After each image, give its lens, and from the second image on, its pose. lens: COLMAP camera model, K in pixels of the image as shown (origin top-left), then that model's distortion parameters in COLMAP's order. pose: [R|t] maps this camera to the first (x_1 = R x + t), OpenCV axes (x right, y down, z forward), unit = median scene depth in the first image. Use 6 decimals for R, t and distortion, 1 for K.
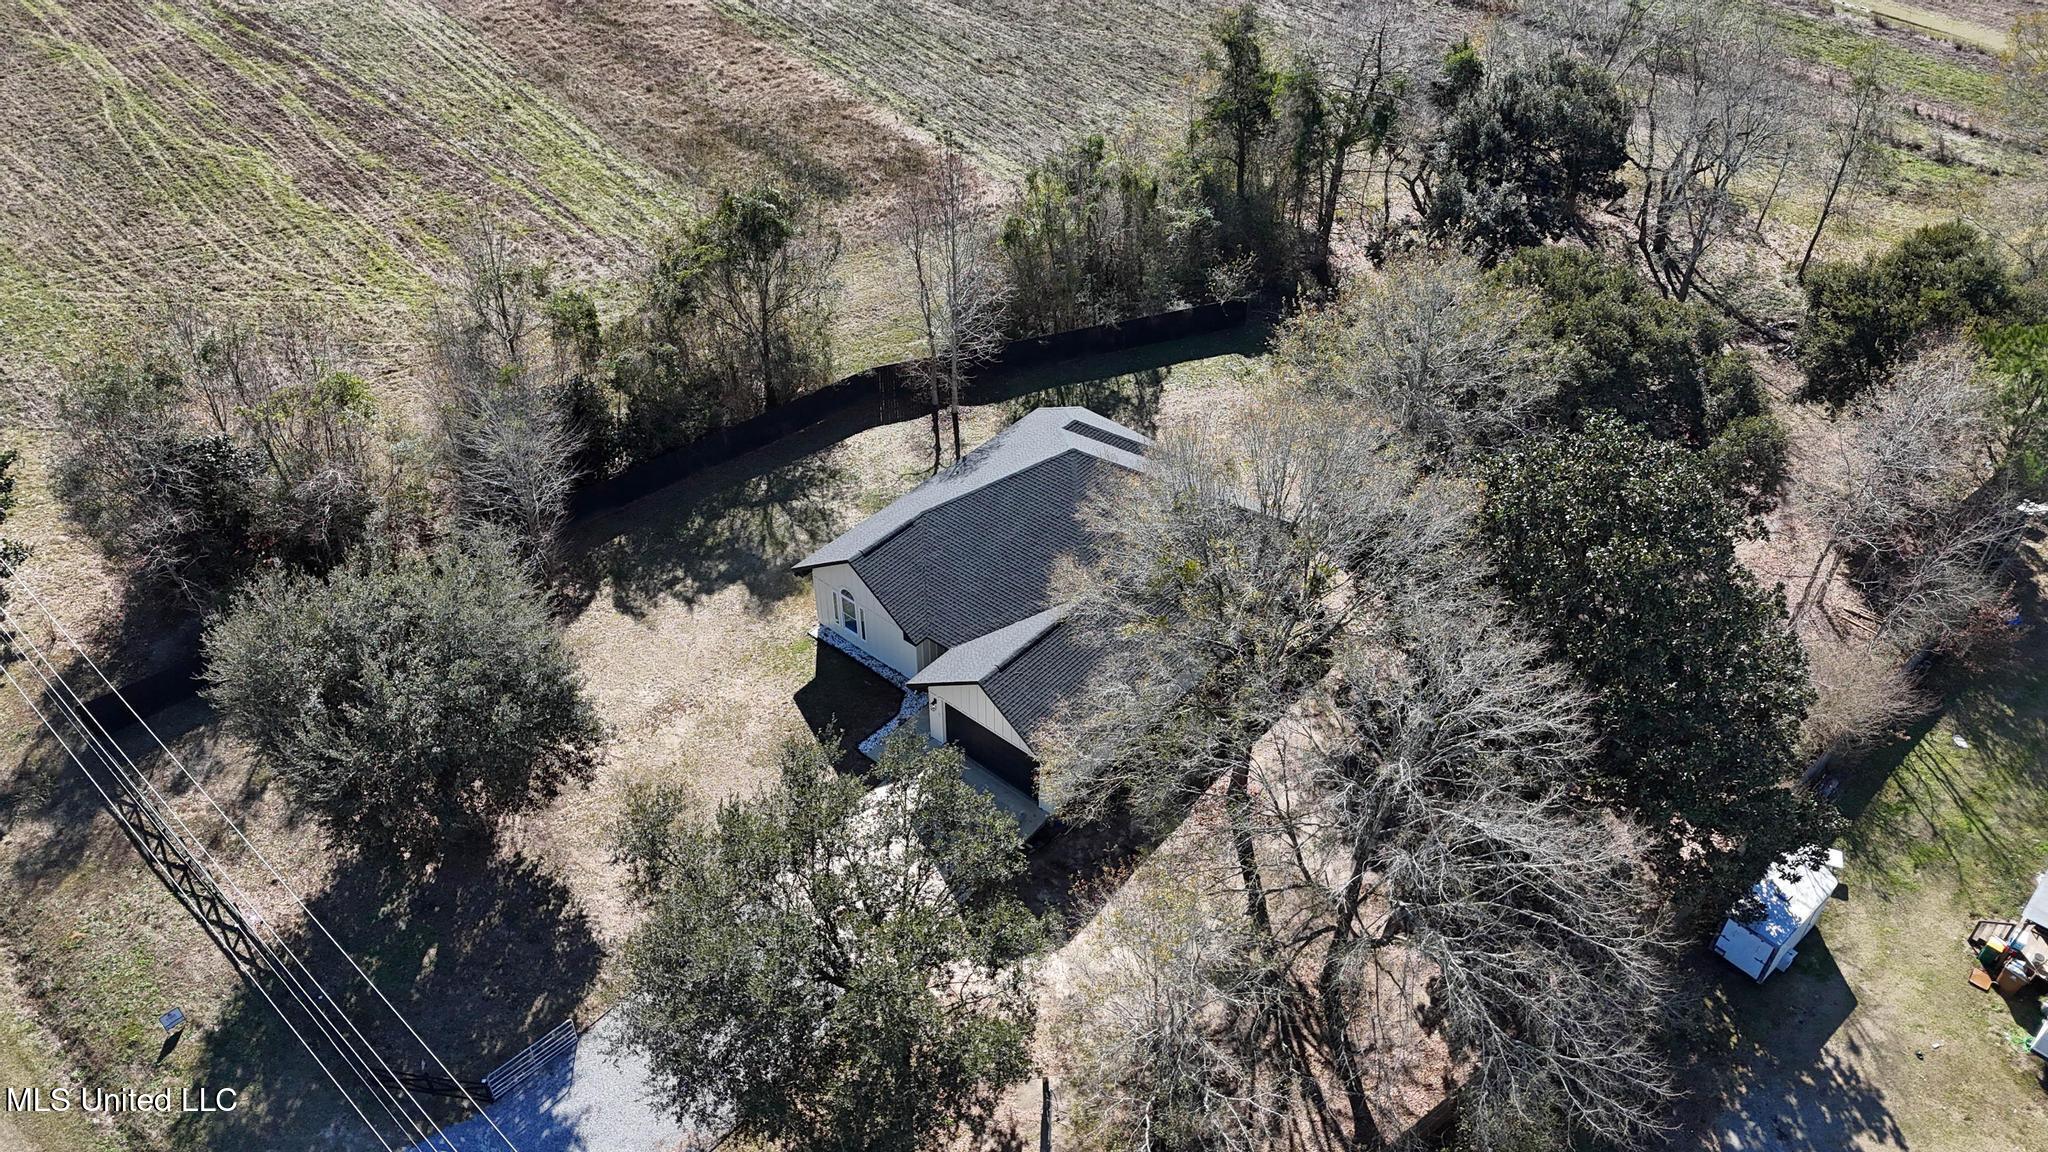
lens RADIAL K [[1492.3, 0, 1031.7], [0, 1492.3, 576.4], [0, 0, 1]] dist [0.058225, -0.029158]
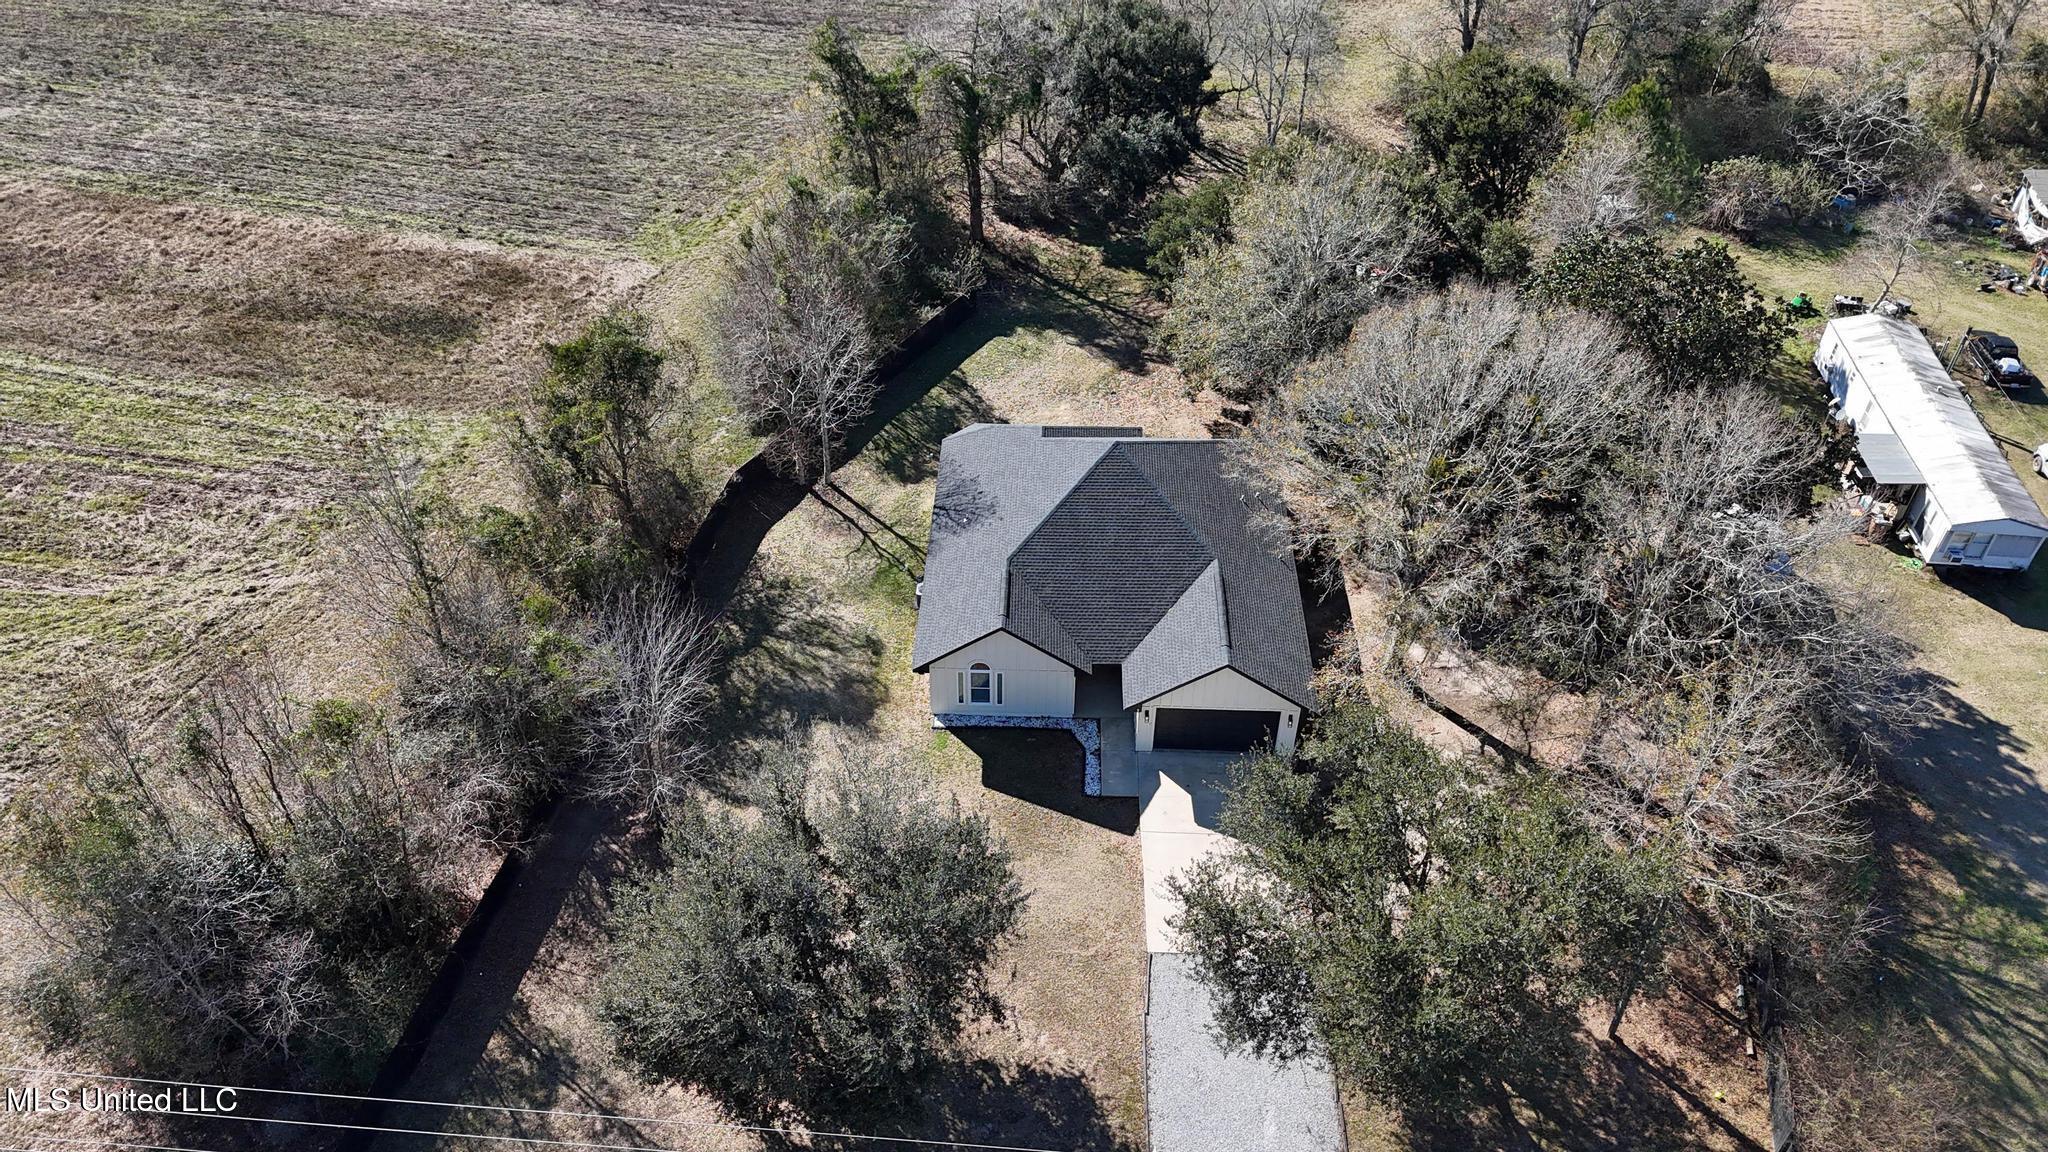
lens RADIAL K [[1492.3, 0, 1030.7], [0, 1492.3, 576.3], [0, 0, 1]] dist [0.058225, -0.029158]
pose [[0.782705, -0.404032, 0.473425, -0.440148], [0.402090, 0.908862, 0.110876, -0.112216], [-0.475075, 0.103576, 0.873828, 0.106711]]
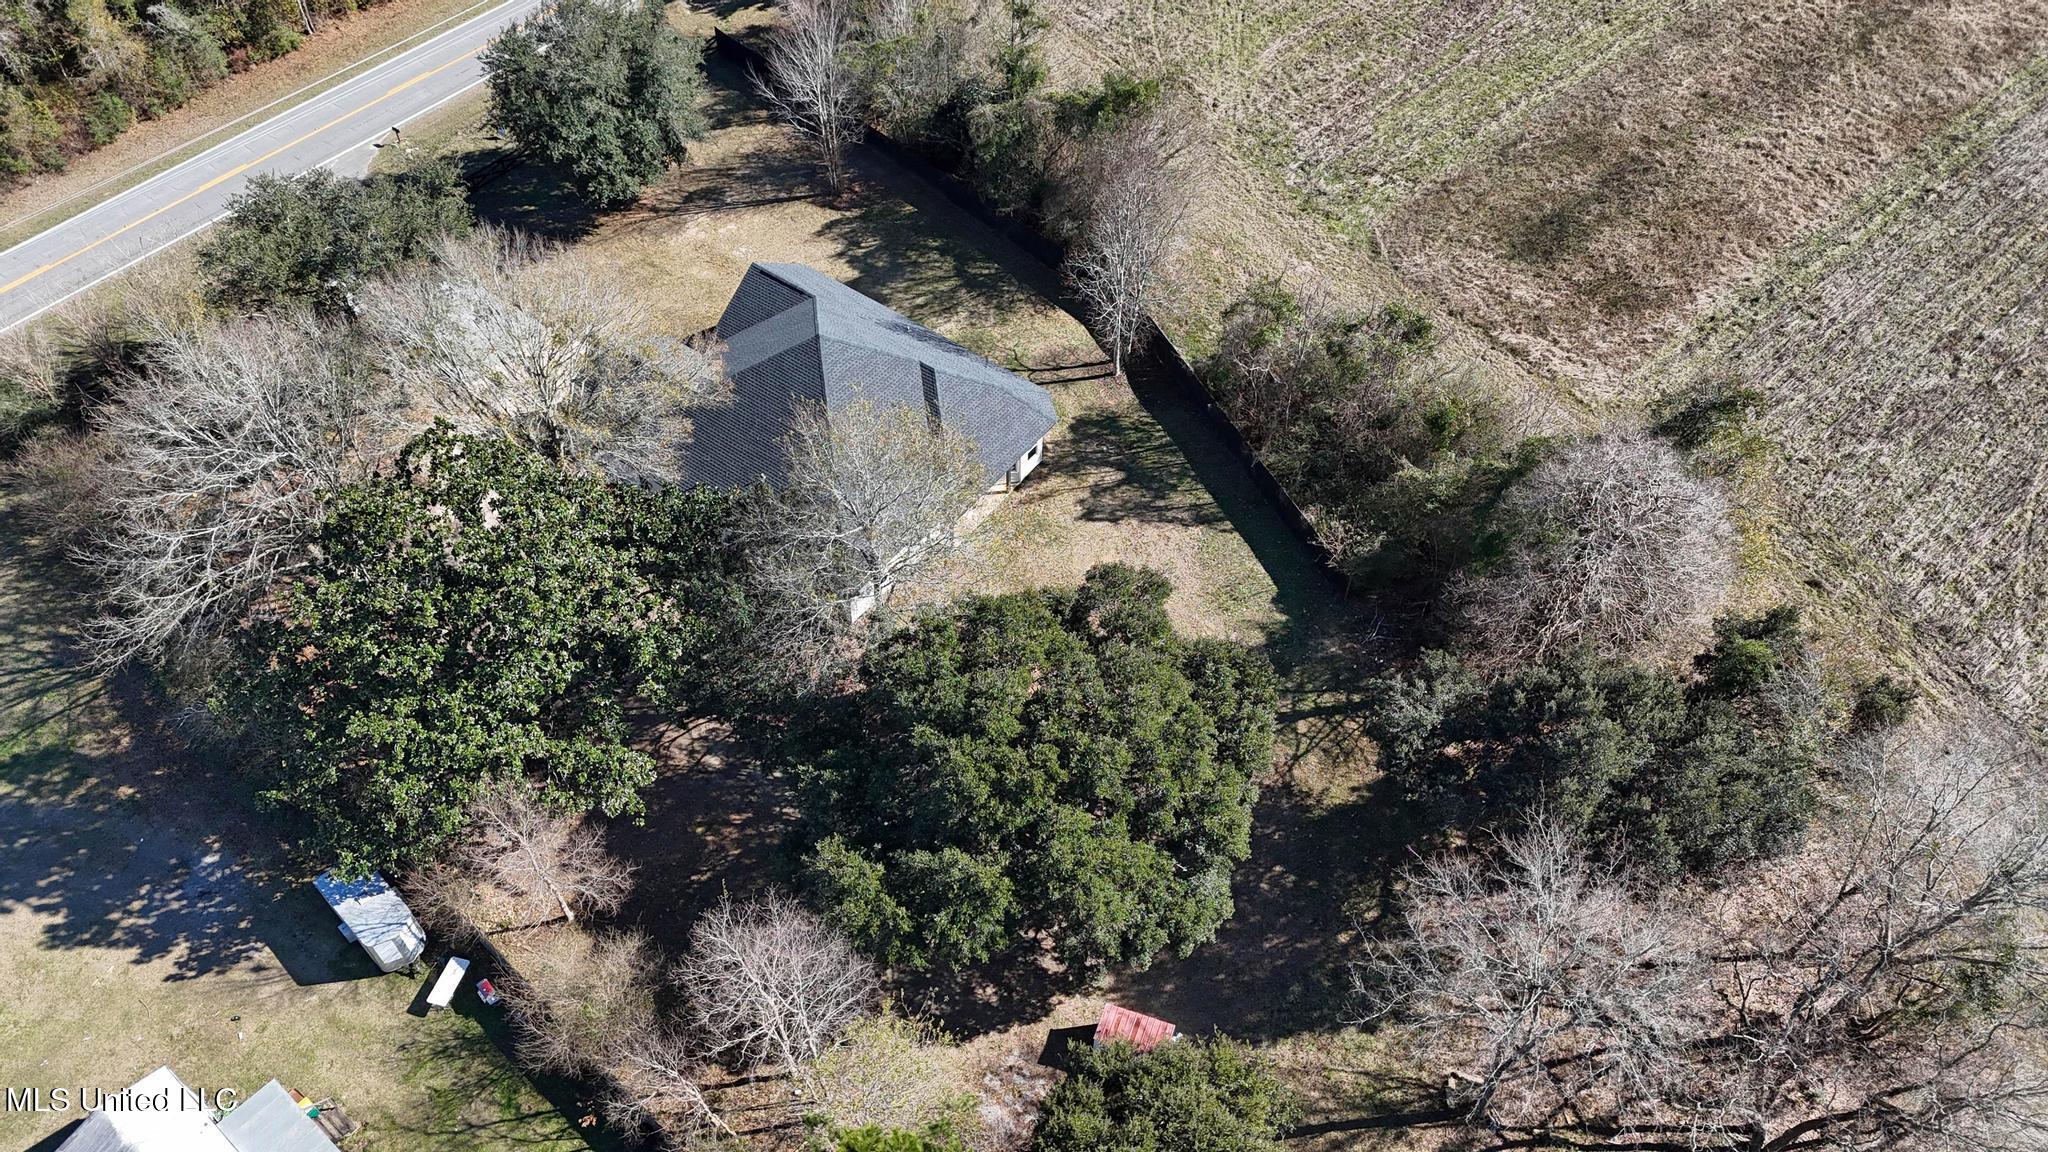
lens RADIAL K [[1492.3, 0, 1027.4], [0, 1492.3, 589.1], [0, 0, 1]] dist [0.058225, -0.029158]
pose [[0.068910, 0.762651, -0.643128, 0.735056], [-0.653635, 0.521532, 0.548421, -0.570436], [0.753666, 0.382580, 0.534434, 0.475173]]
